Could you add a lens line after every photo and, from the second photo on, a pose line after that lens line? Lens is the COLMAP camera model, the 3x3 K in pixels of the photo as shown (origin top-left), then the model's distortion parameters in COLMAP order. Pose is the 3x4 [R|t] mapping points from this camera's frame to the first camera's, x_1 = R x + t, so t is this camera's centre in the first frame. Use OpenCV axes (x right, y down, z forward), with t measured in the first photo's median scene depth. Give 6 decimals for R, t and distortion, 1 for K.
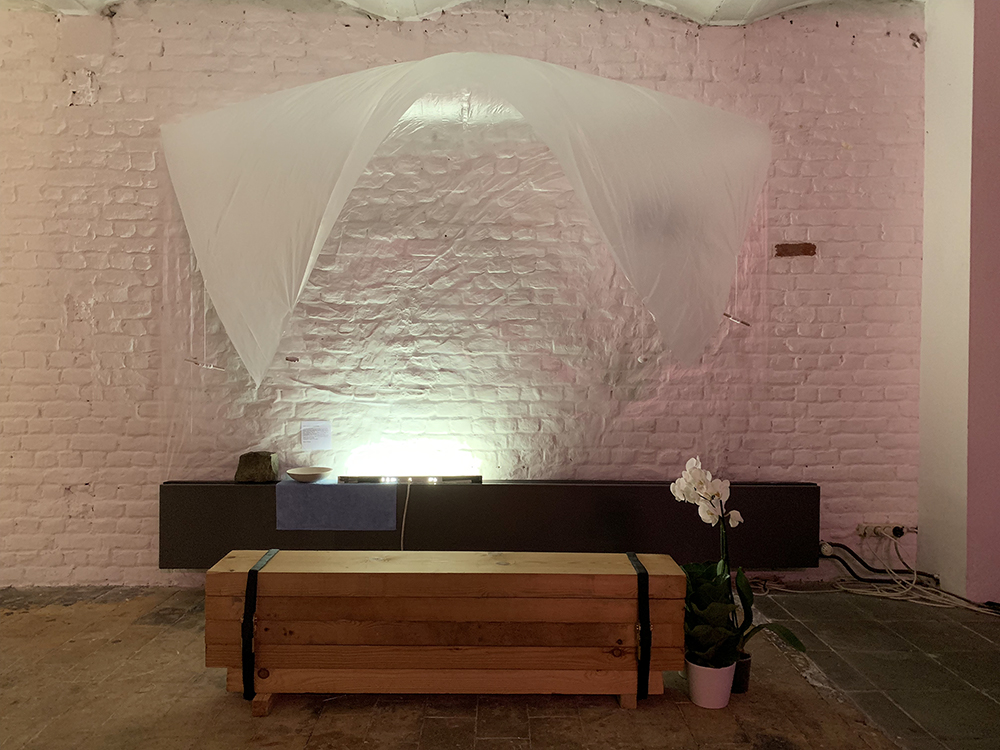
lens RADIAL K [[774.6, 0, 500.0], [0, 774.6, 375.0], [0, 0, 1]] dist [-0.000706, 0.007287]
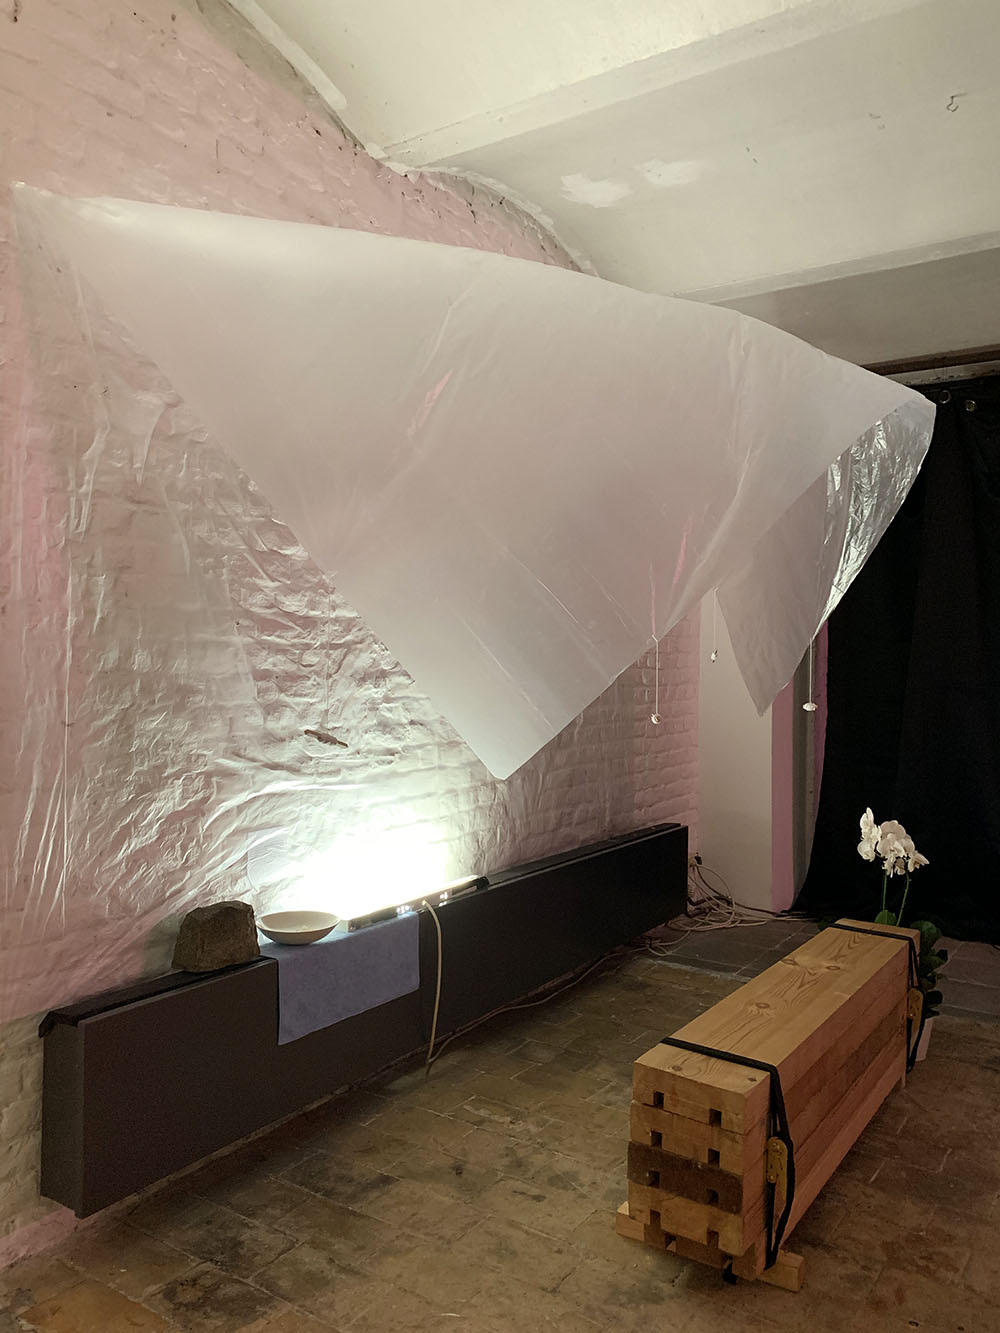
lens RADIAL K [[1032.5, 0, 500.0], [0, 1032.5, 666.5], [0, 0, 1]] dist [-0.000706, 0.007287]
pose [[0.571648, -0.005861, 0.820478, -0.738845], [0.019000, 0.999801, -0.006096, -0.046852], [-0.820279, 0.019074, 0.571645, 0.452580]]
